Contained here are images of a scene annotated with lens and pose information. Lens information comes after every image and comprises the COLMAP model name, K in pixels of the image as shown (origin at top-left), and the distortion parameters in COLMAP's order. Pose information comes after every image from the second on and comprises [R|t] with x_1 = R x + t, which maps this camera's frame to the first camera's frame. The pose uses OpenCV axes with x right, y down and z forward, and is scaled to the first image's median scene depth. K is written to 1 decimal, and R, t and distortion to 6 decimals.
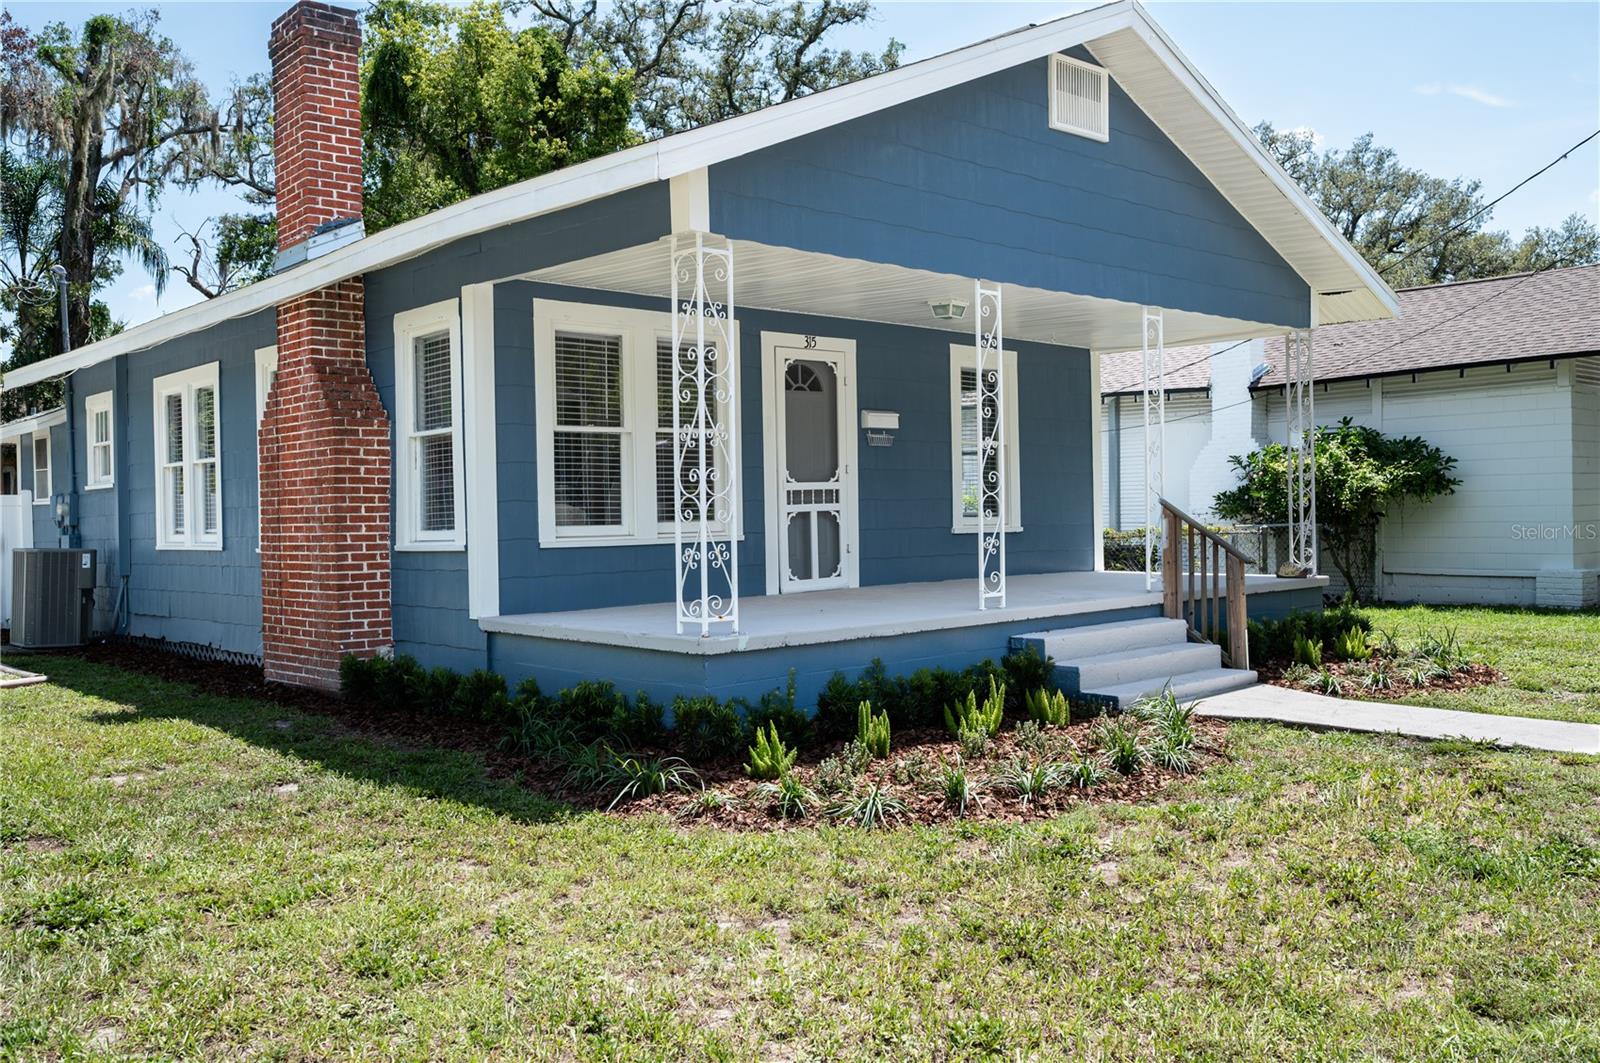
lens RADIAL K [[1384.0, 0, 800.0], [0, 1384.0, 531.5], [0, 0, 1]] dist [-0.005887, -0.001551]
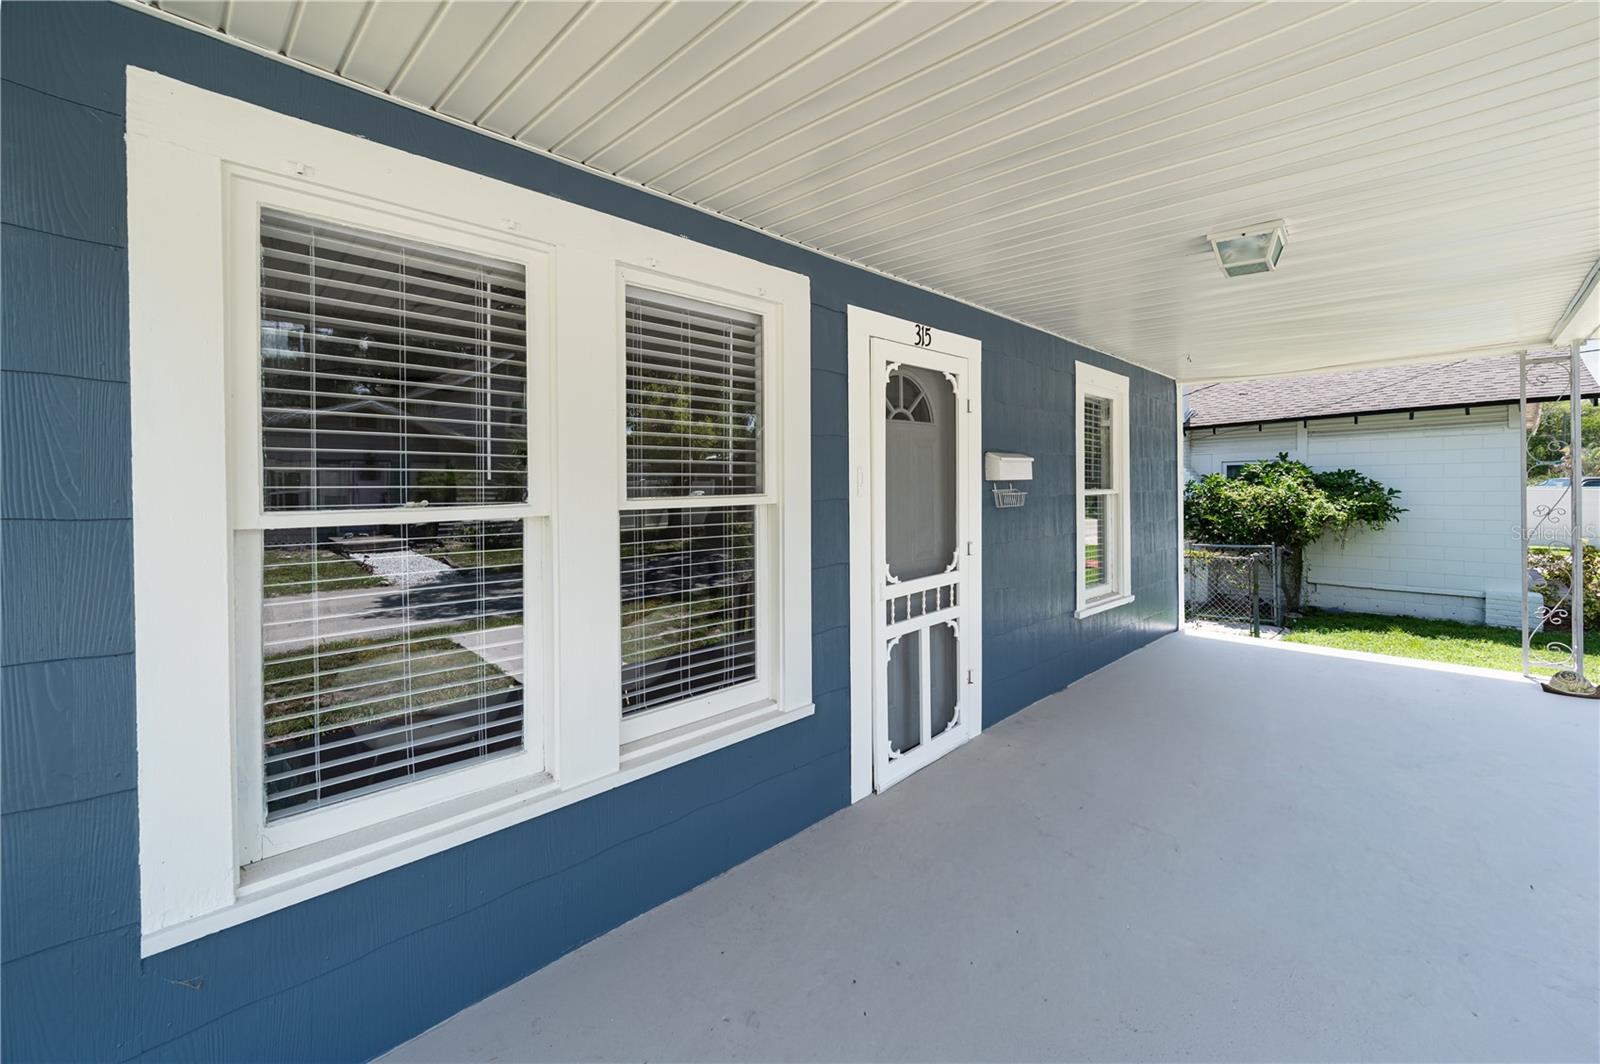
lens RADIAL K [[651.8, 0, 798.4], [0, 651.8, 490.6], [0, 0, 1]] dist [0.021438, 0.000005]
pose [[0.999656, 0.010593, 0.024014, -0.049471], [-0.010488, 0.999935, -0.004503, -0.069427], [-0.024060, 0.004250, 0.999701, 0.717396]]
